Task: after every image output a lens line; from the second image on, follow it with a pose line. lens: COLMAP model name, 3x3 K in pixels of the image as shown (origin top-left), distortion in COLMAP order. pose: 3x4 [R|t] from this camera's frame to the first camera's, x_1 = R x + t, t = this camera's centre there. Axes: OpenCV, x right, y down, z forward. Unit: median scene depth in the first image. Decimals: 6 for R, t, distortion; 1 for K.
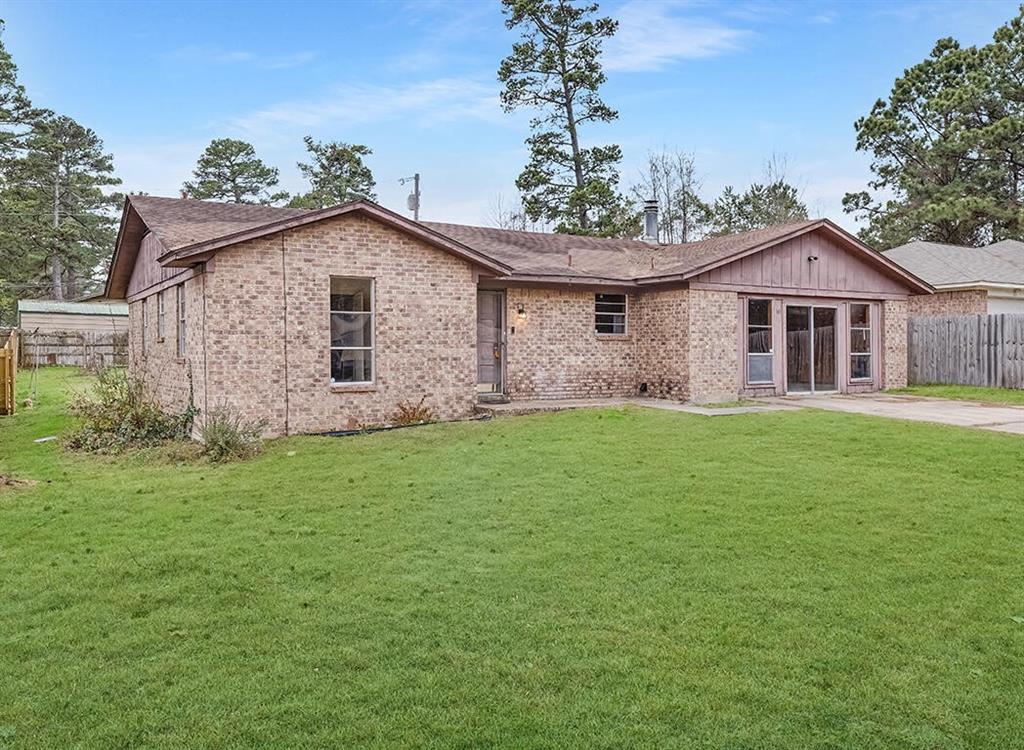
lens RADIAL K [[862.1, 0, 512.0], [0, 862.1, 375.0], [0, 0, 1]] dist [0.019889, 0.003943]
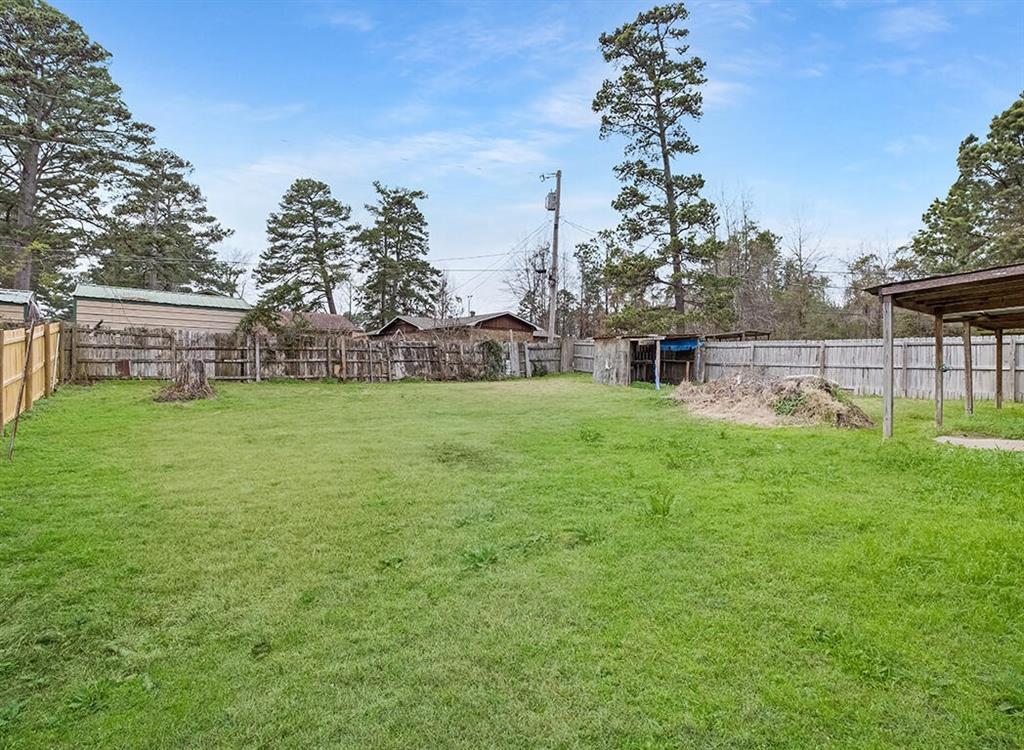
lens RADIAL K [[501.0, 0, 500.7], [0, 501.0, 362.3], [0, 0, 1]] dist [-0.030663, 0.019932]
pose [[0.993263, 0.013764, 0.115057, -0.513264], [-0.011503, 0.999728, -0.020295, -0.033621], [-0.115305, 0.018835, 0.993152, 1.058424]]
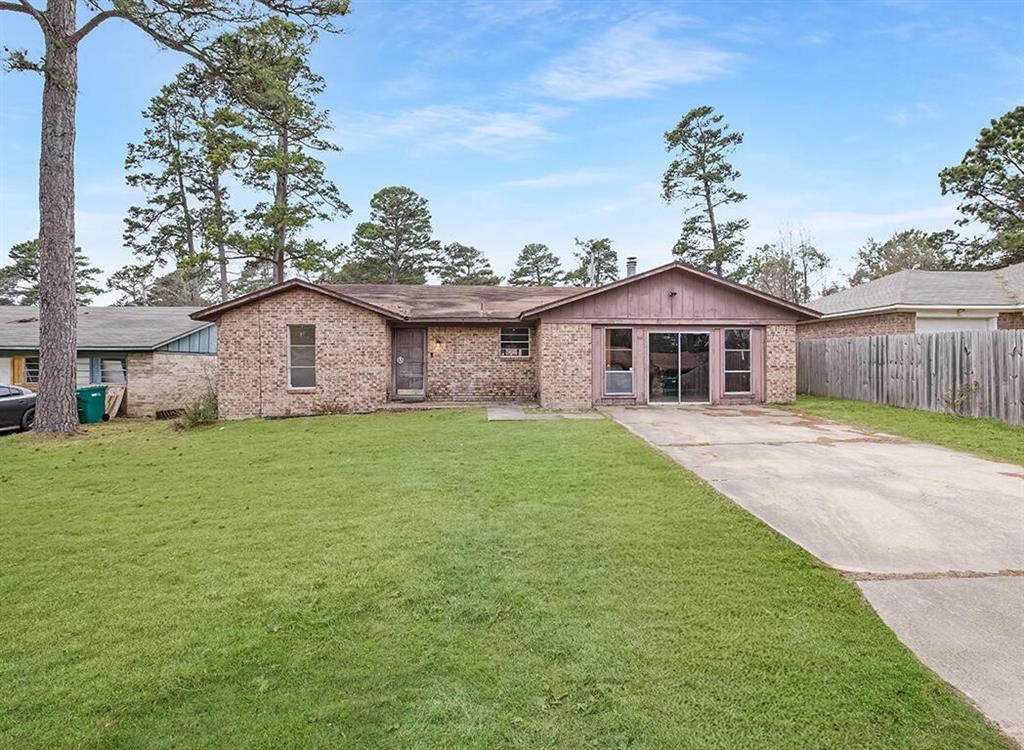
lens RADIAL K [[501.0, 0, 500.7], [0, 501.0, 362.3], [0, 0, 1]] dist [-0.030663, 0.019932]
pose [[0.871133, 0.002570, -0.491041, 0.447177], [-0.013530, 0.999732, -0.018772, -0.019503], [0.490861, 0.022997, 0.870934, 0.243425]]
